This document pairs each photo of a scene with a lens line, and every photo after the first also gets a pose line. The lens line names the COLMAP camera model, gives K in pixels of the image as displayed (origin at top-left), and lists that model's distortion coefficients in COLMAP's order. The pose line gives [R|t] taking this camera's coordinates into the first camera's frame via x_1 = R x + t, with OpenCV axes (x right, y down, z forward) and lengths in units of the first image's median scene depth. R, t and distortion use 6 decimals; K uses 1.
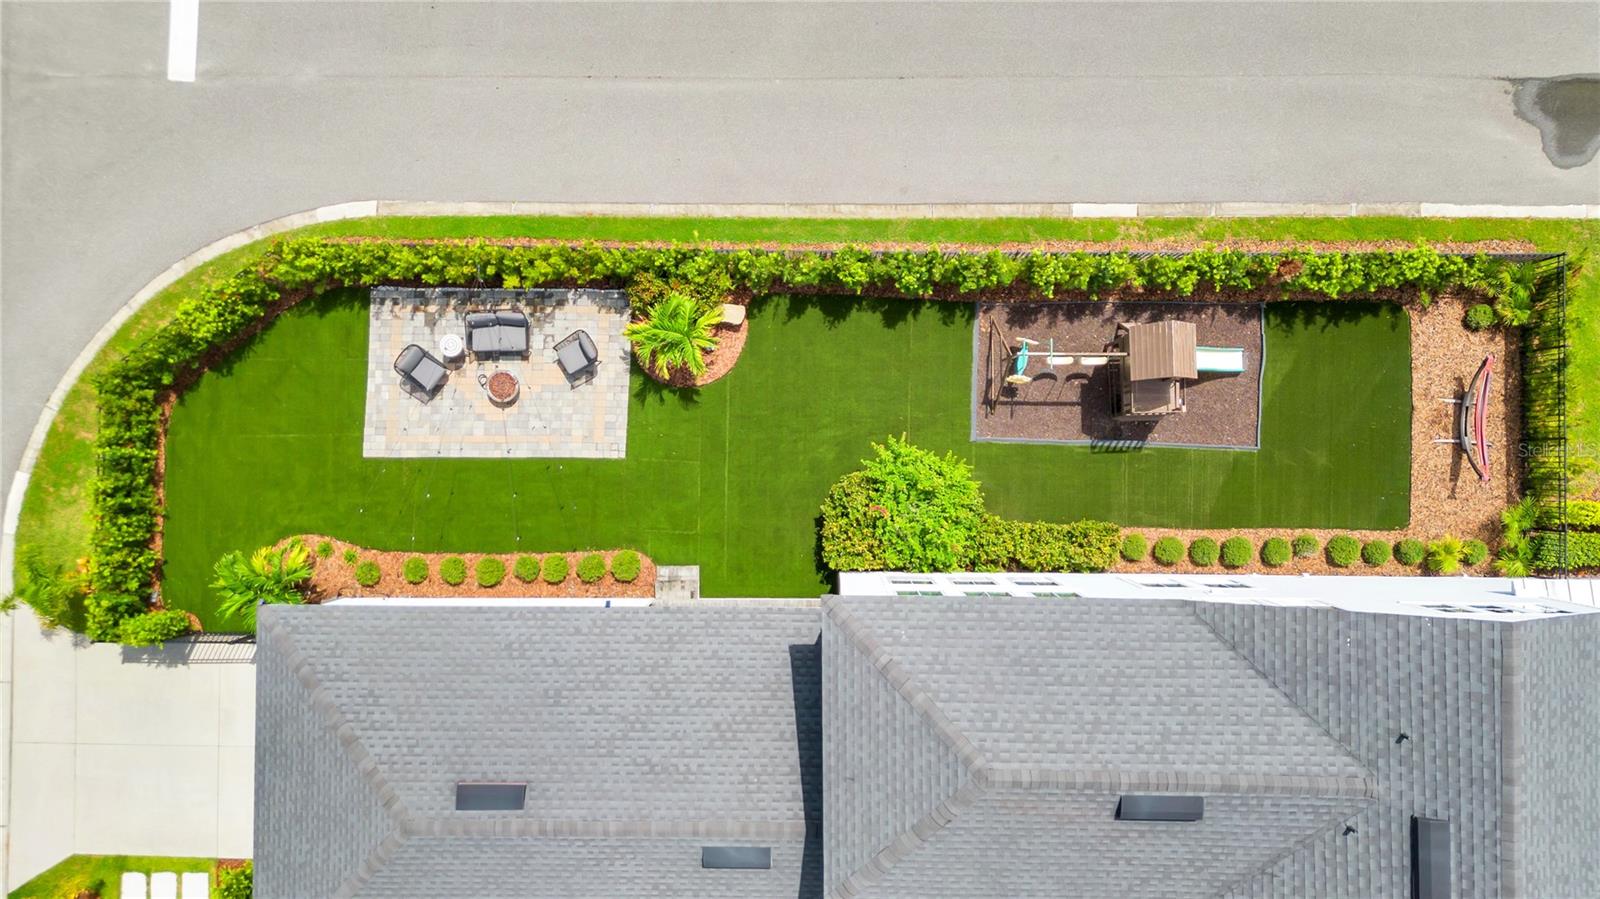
lens RADIAL K [[1135.0, 0, 800.0], [0, 1135.0, 449.5], [0, 0, 1]] dist [0.057903, -0.078508]
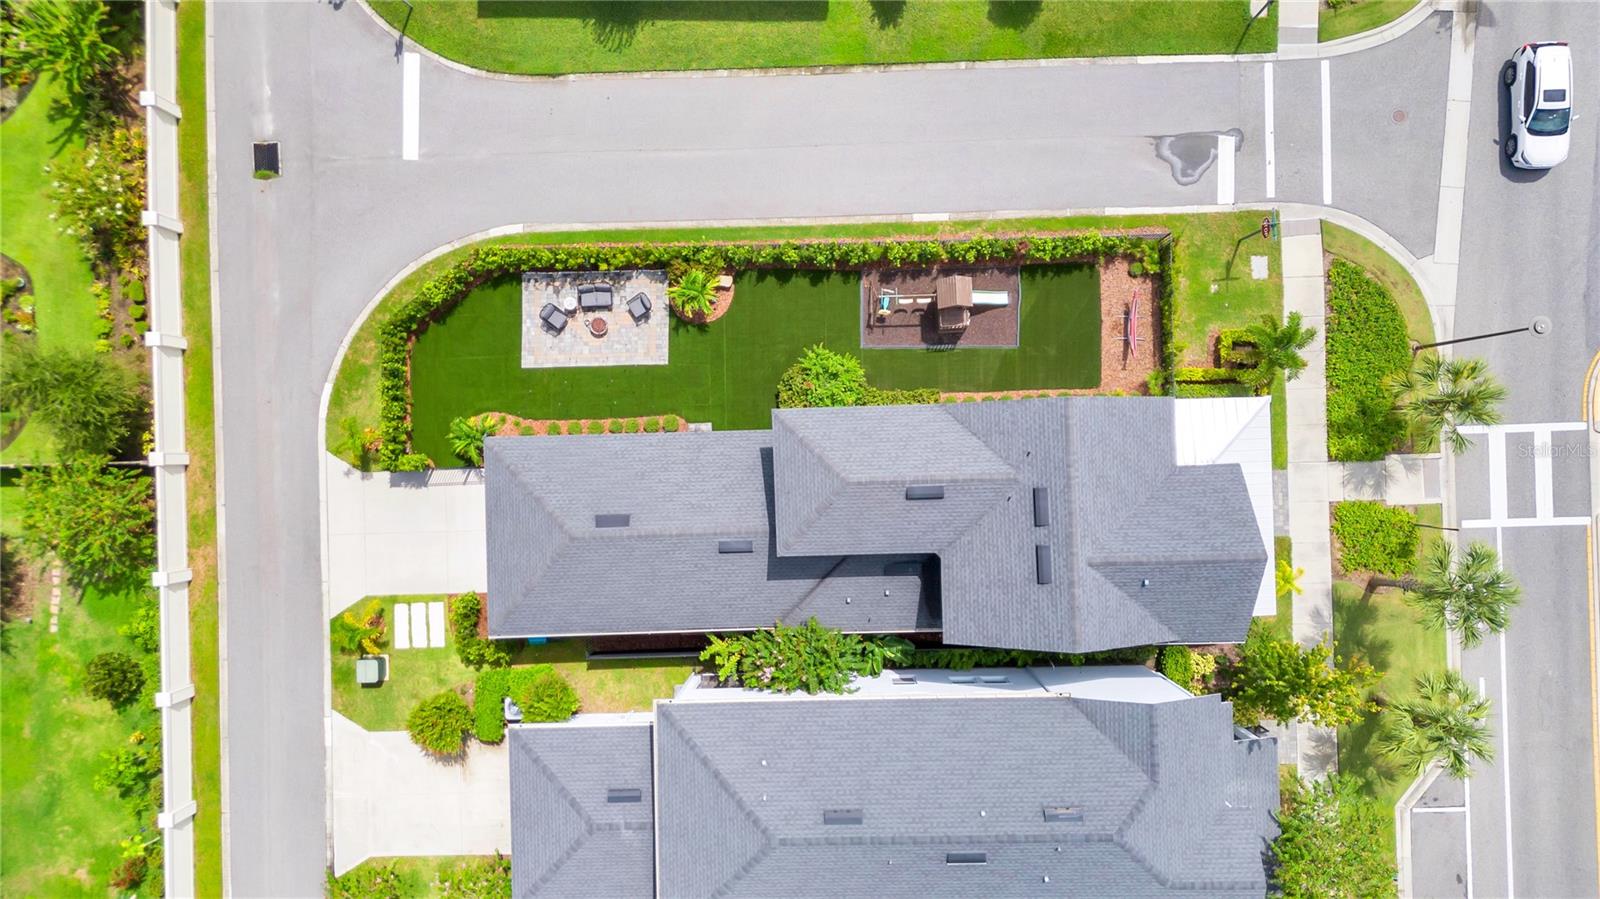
lens RADIAL K [[1135.0, 0, 800.0], [0, 1135.0, 449.5], [0, 0, 1]] dist [0.057903, -0.078508]
pose [[0.999517, -0.031046, -0.000986, 0.052288], [0.031050, 0.999512, 0.003522, 0.144904], [0.000876, -0.003551, 0.999993, -0.802200]]
